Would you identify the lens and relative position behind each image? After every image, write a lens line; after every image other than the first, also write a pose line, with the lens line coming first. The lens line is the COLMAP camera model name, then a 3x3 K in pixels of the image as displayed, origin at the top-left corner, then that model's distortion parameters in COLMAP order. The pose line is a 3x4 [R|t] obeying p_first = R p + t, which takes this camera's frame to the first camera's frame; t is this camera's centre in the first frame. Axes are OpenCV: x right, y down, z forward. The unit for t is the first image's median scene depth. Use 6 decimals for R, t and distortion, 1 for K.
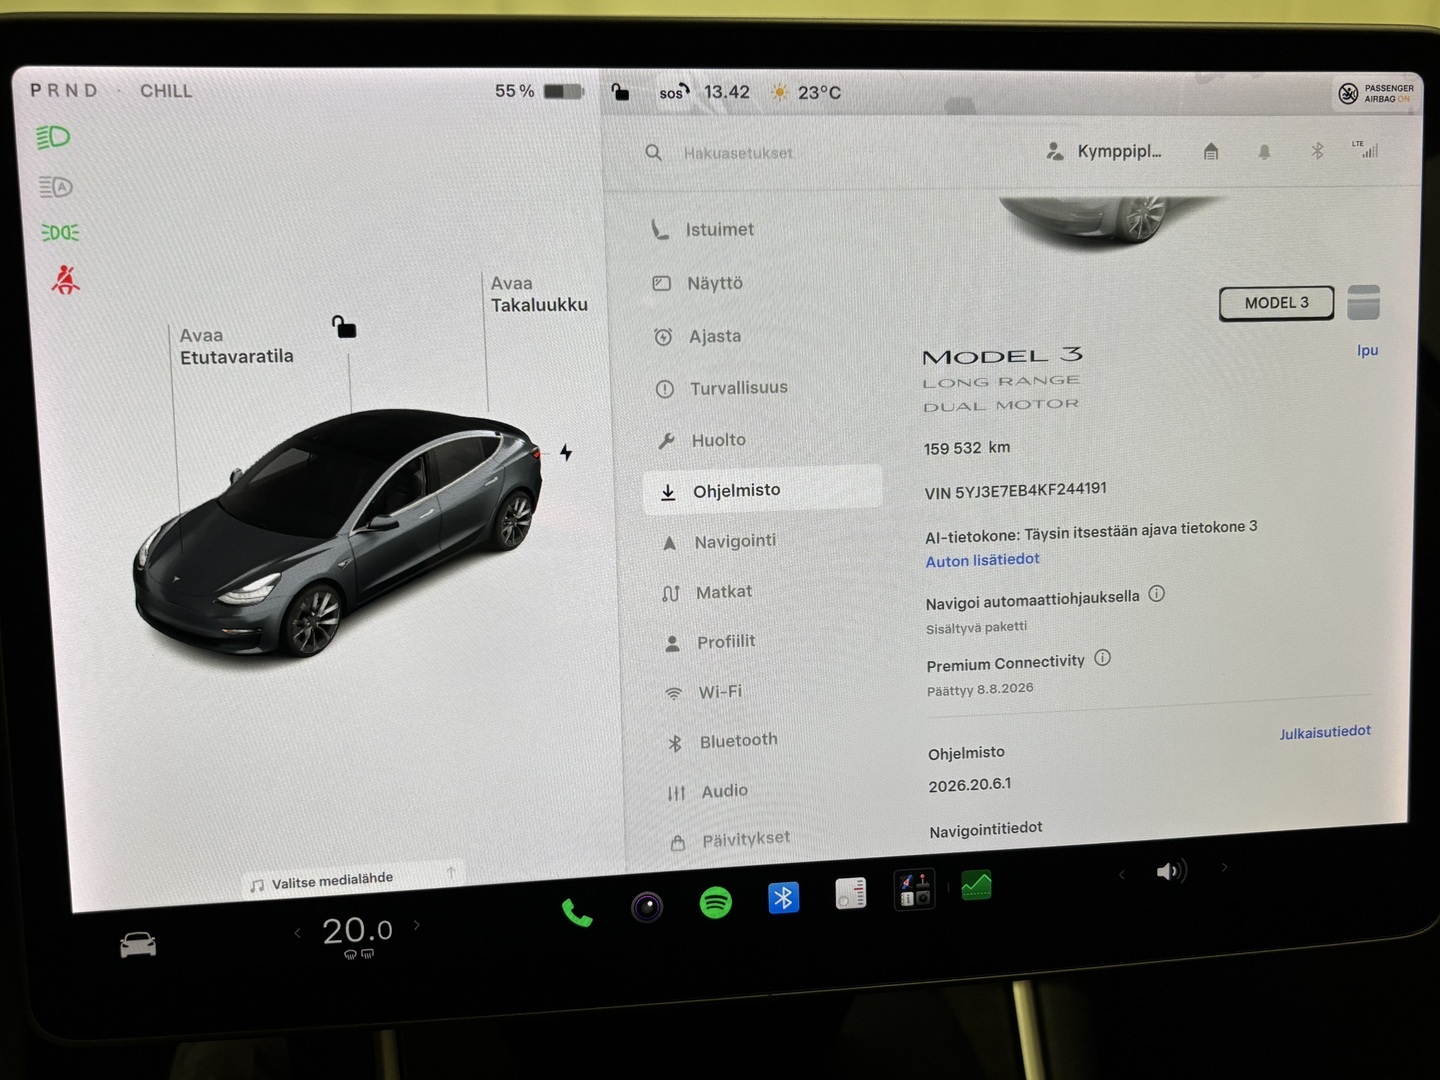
lens RADIAL K [[1367.0, 0, 726.5], [0, 1367.0, 532.6], [0, 0, 1]] dist [0.019005, 0.000000]
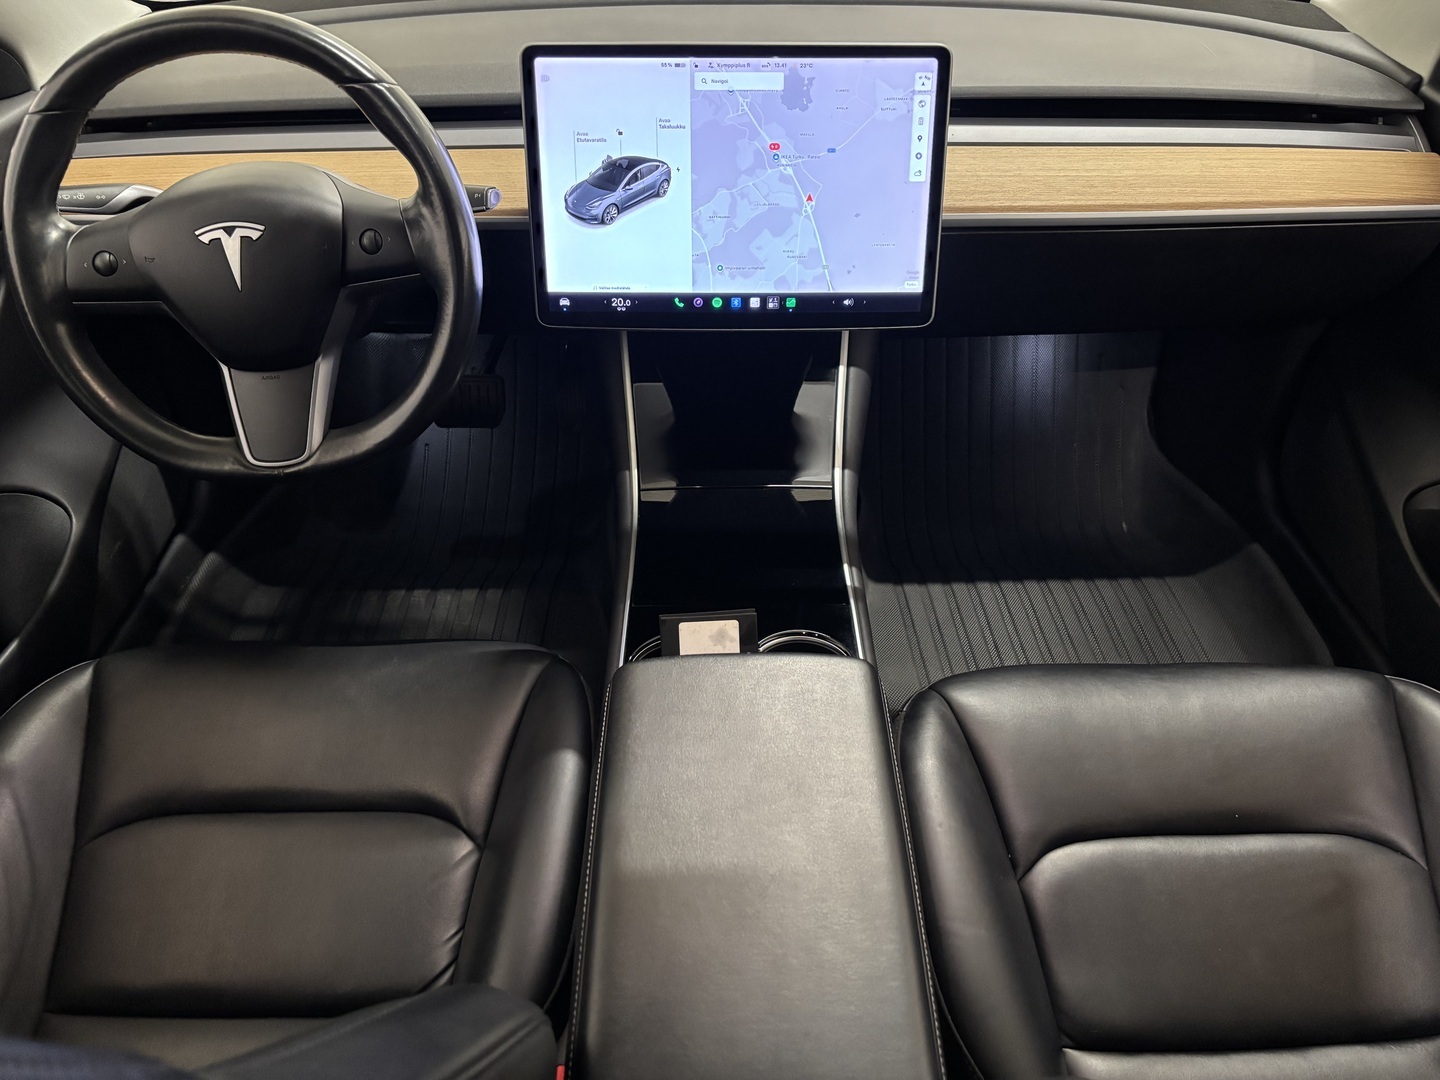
lens RADIAL K [[1103.2, 0, 729.7], [0, 1103.2, 540.9], [0, 0, 1]] dist [0.001900, 0.026657]
pose [[0.991332, 0.072304, -0.109697, 0.412863], [-0.039321, 0.959953, 0.277387, 0.069091], [0.125360, -0.270669, 0.954475, -2.057903]]
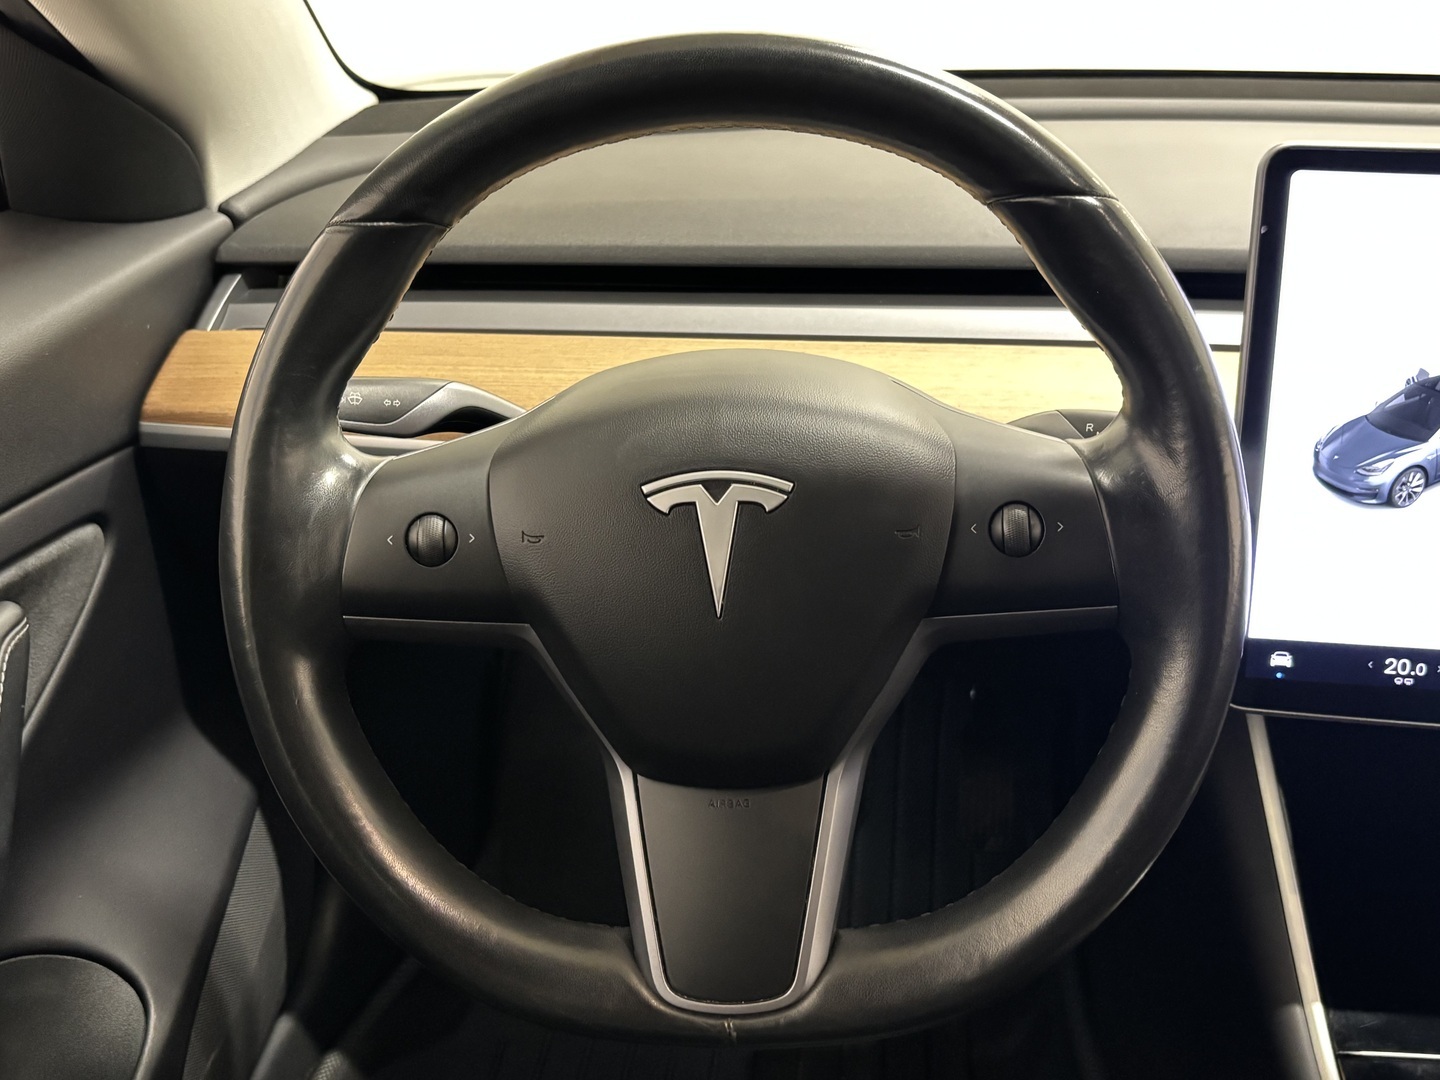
lens RADIAL K [[1605.7, 0, 735.2], [0, 1605.7, 535.5], [0, 0, 1]] dist [0.011841, 0.000000]
pose [[0.973038, 0.099543, -0.208058, -0.701391], [-0.091054, 0.994589, 0.050014, 0.099430], [0.211911, -0.029721, 0.976837, -1.199357]]
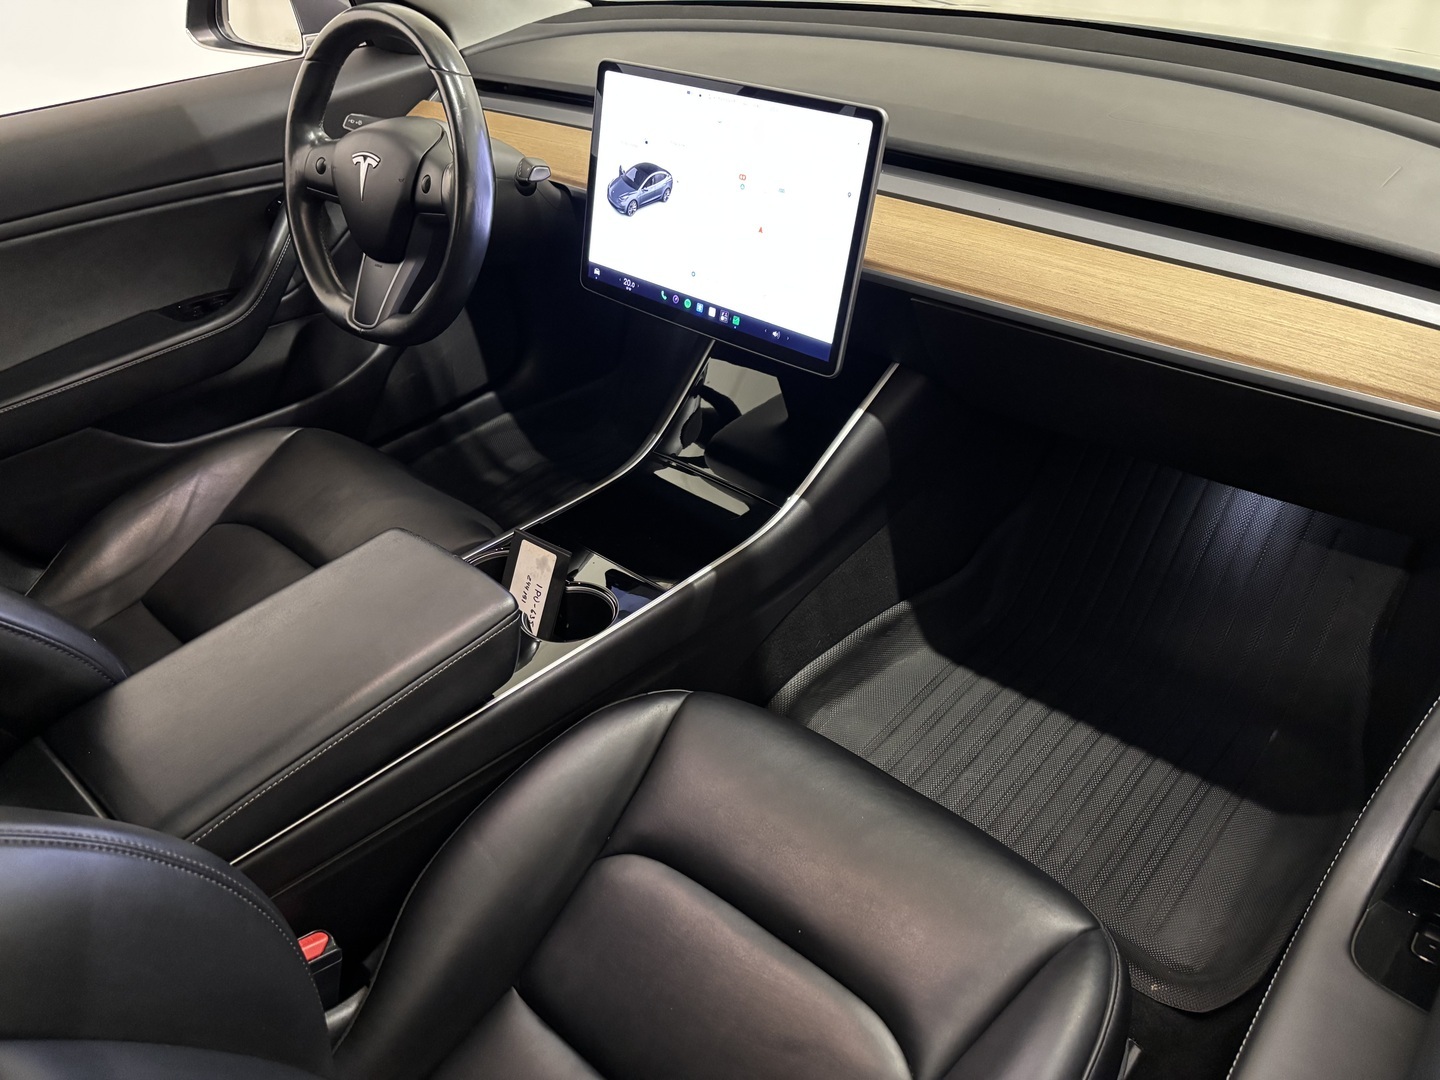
lens RADIAL K [[1103.2, 0, 713.6], [0, 1103.2, 551.2], [0, 0, 1]] dist [0.001900, 0.026657]
pose [[0.634156, 0.425332, -0.645708, 2.624673], [-0.230684, 0.901149, 0.367036, -0.306789], [0.737991, -0.083803, 0.669587, -1.281677]]
